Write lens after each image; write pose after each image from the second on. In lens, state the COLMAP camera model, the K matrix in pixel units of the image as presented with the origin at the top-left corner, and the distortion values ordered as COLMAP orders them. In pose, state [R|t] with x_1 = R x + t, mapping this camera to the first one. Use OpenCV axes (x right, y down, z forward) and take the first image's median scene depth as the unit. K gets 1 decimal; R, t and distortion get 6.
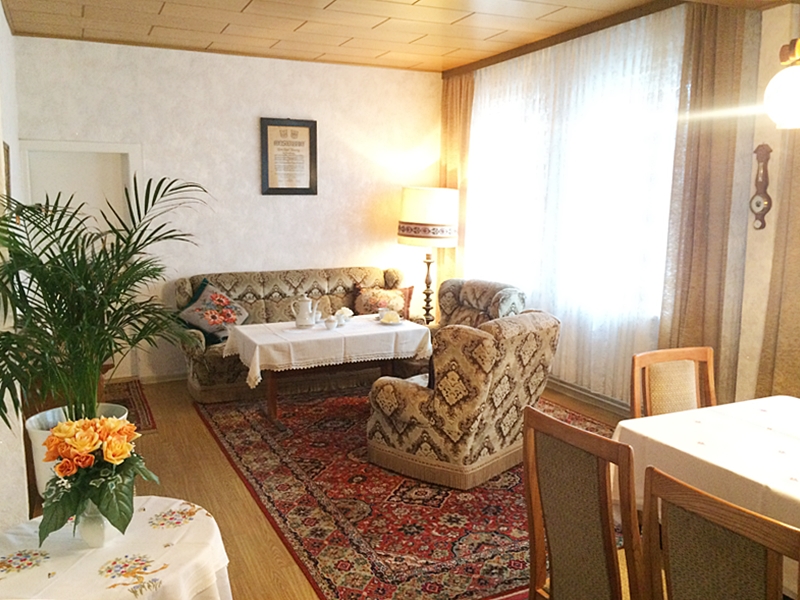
lens RADIAL K [[682.6, 0, 400.6], [0, 682.6, 299.3], [0, 0, 1]] dist [-0.037497, -0.045869]
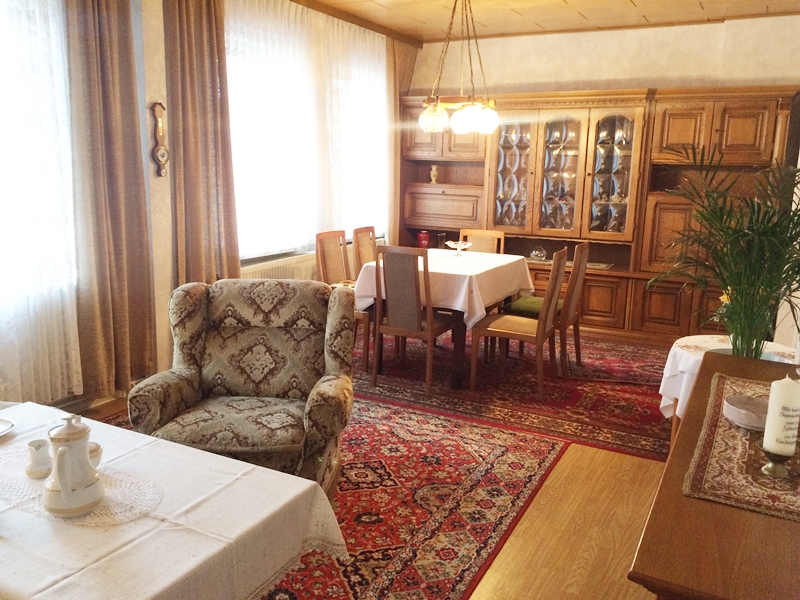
lens RADIAL K [[682.6, 0, 400.4], [0, 682.6, 300.4], [0, 0, 1]] dist [-0.037497, -0.045869]
pose [[-0.599731, -0.181979, 0.779235, -0.743256], [0.094613, 0.950841, 0.294873, -0.228912], [-0.794589, 0.250571, -0.553031, 1.541451]]
